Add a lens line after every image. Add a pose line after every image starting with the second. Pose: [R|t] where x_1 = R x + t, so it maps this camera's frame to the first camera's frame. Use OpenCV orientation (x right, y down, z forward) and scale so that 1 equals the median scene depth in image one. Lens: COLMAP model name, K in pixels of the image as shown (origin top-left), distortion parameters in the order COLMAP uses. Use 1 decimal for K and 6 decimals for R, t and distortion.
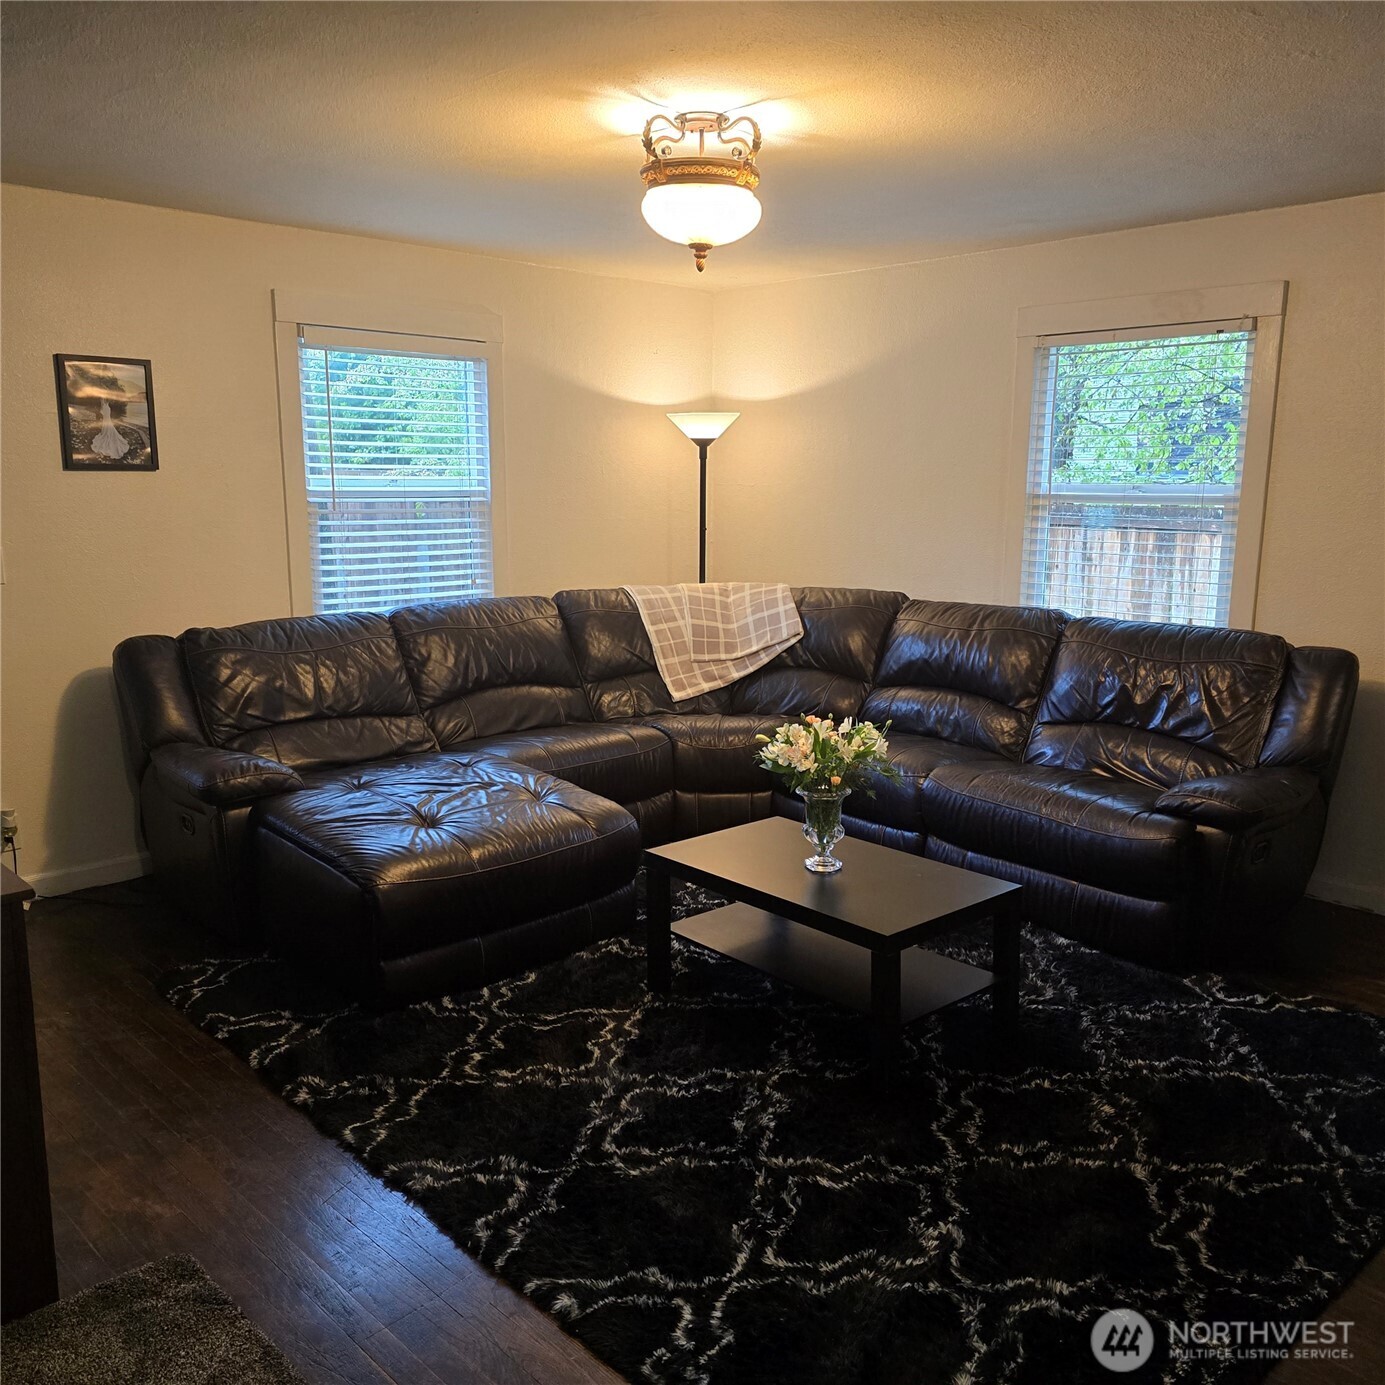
lens RADIAL K [[1245.2, 0, 693.4], [0, 1245.2, 695.2], [0, 0, 1]] dist [0.093095, -0.098936]
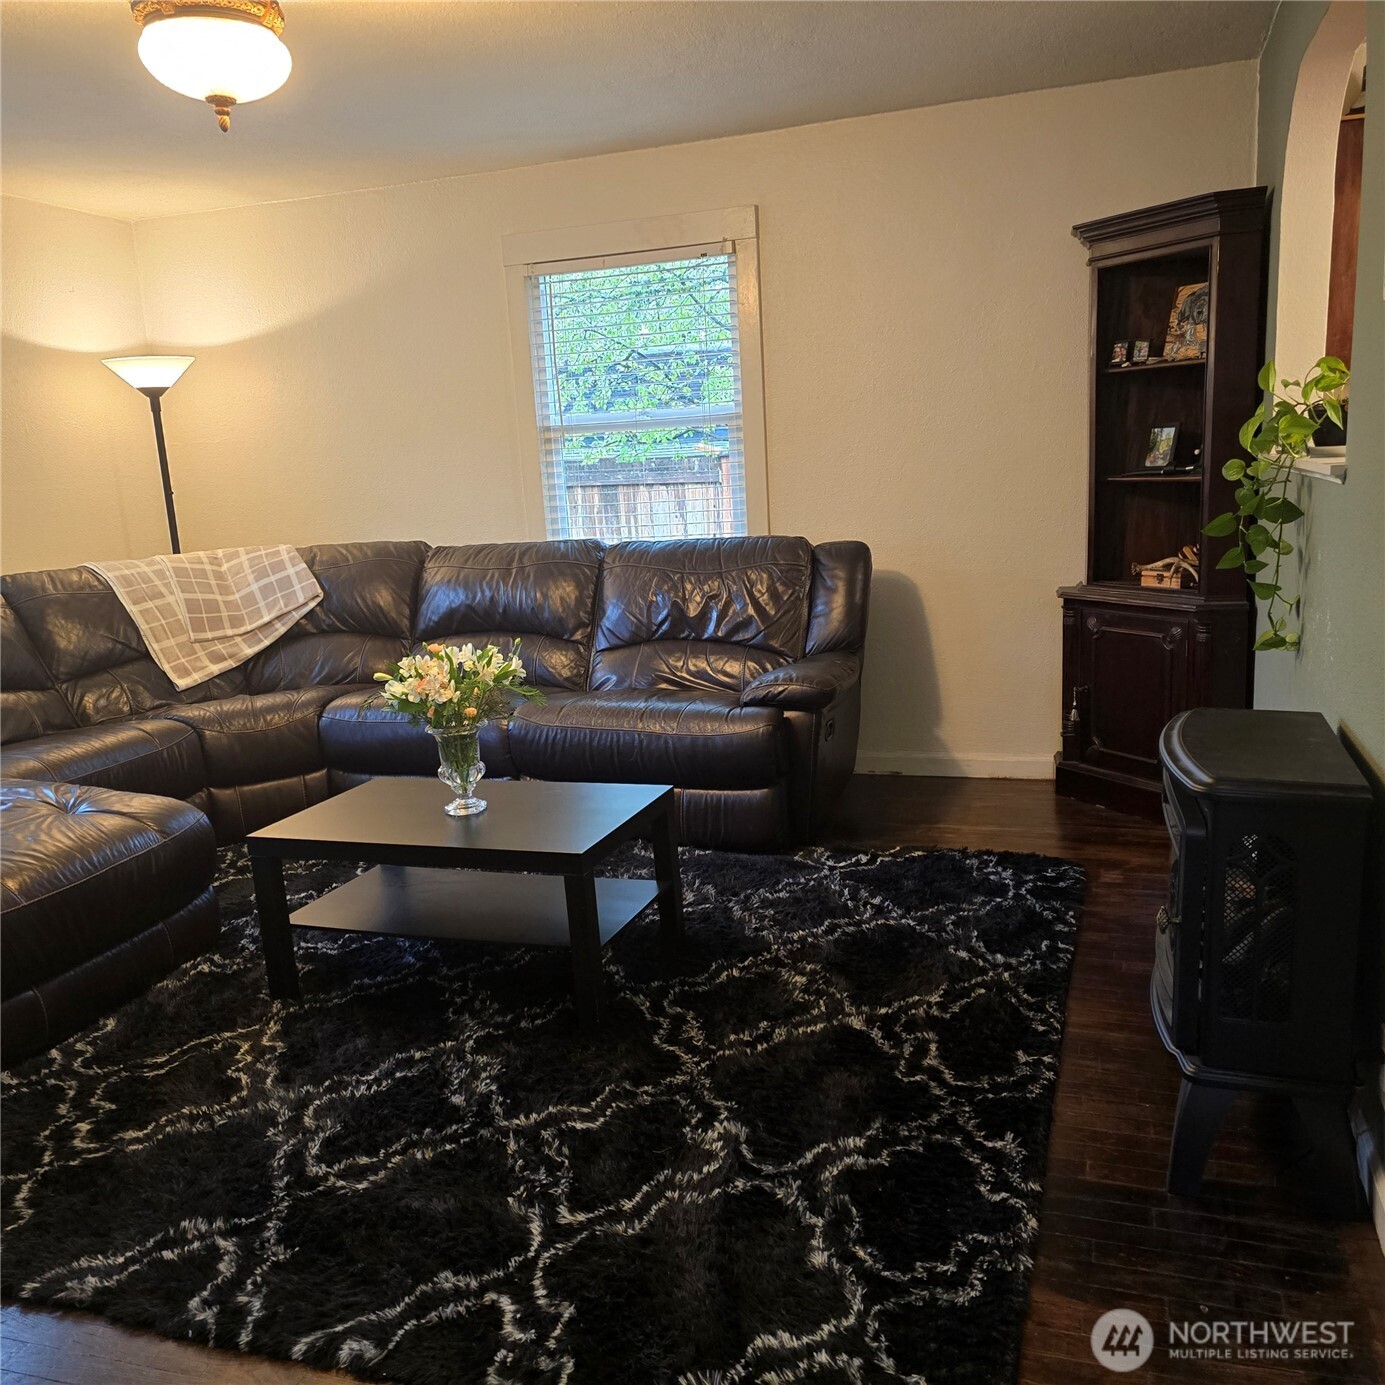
lens RADIAL K [[1245.2, 0, 691.5], [0, 1245.2, 698.8], [0, 0, 1]] dist [0.093095, -0.098936]
pose [[0.885464, -0.145517, 0.441336, -0.137094], [0.143897, 0.988888, 0.037351, 0.045871], [-0.441867, 0.030434, 0.896564, 0.108798]]
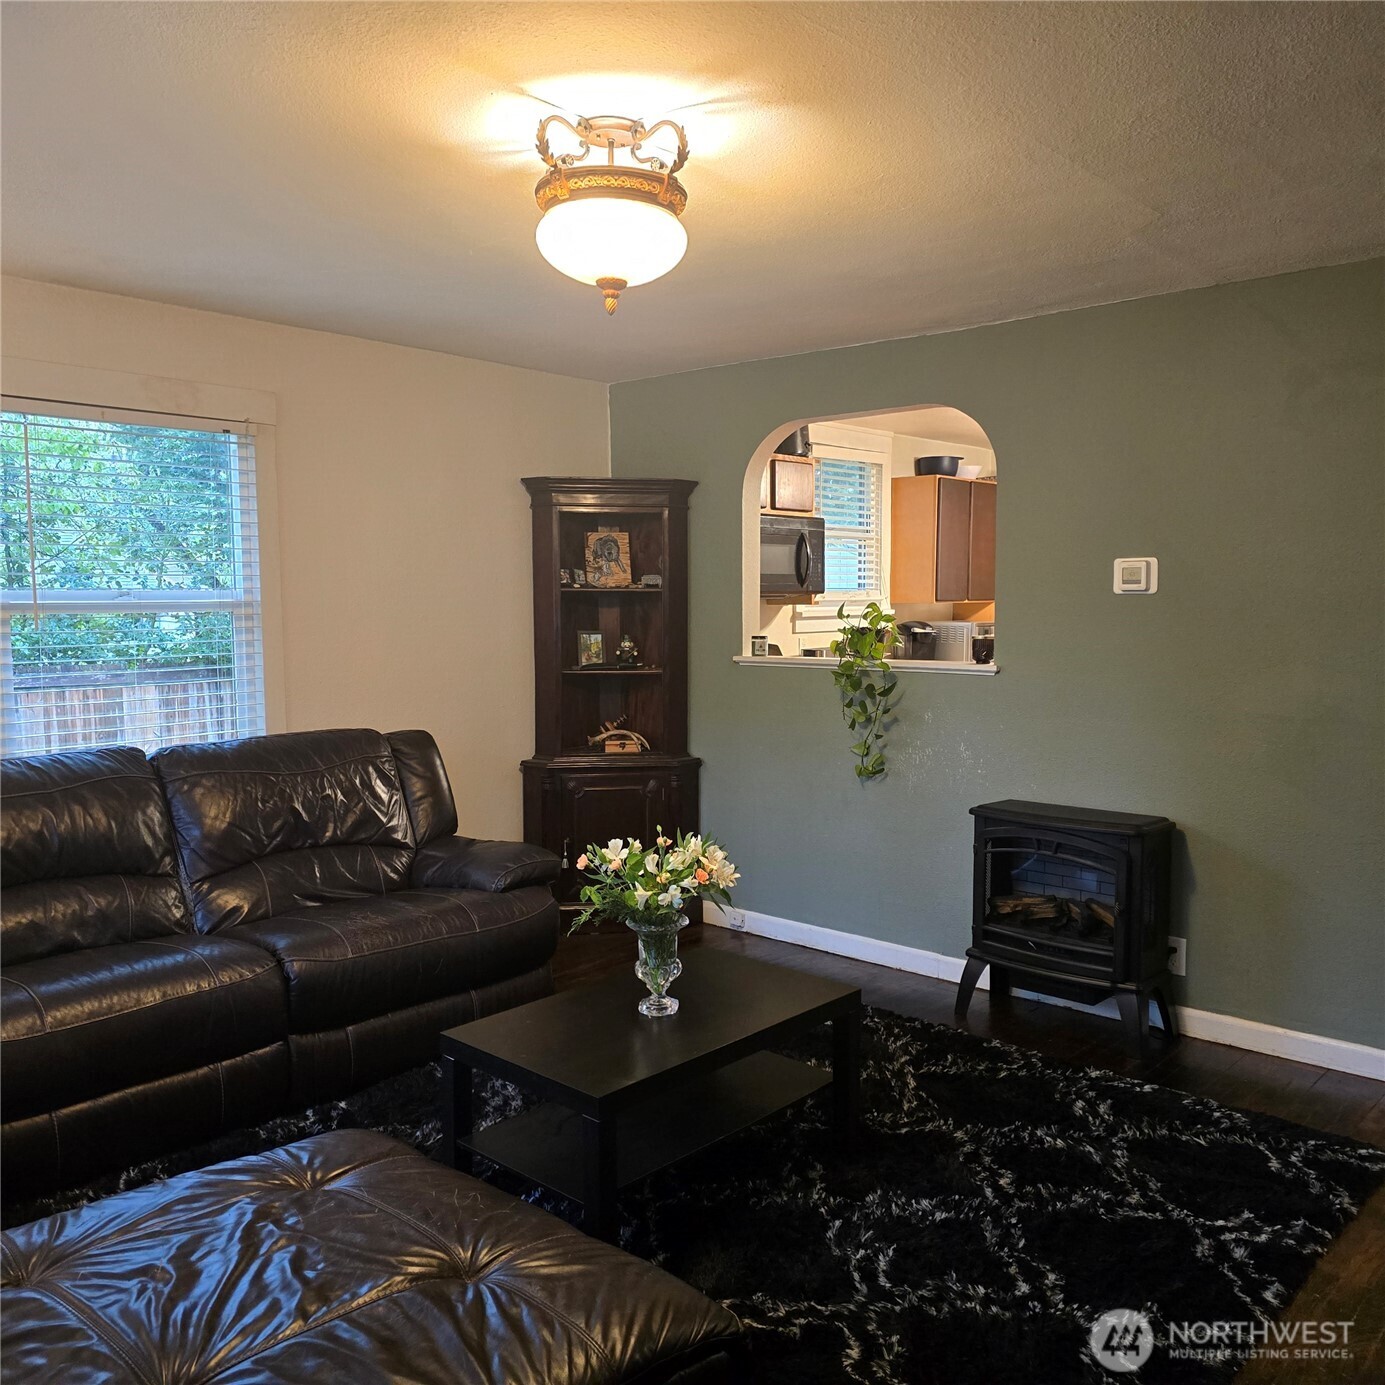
lens RADIAL K [[1245.2, 0, 690.0], [0, 1245.2, 699.2], [0, 0, 1]] dist [0.093095, -0.098936]
pose [[-0.088931, -0.099773, 0.991028, -0.749883], [0.175678, 0.977801, 0.114206, -0.177246], [-0.980423, 0.184258, -0.069429, 0.982339]]
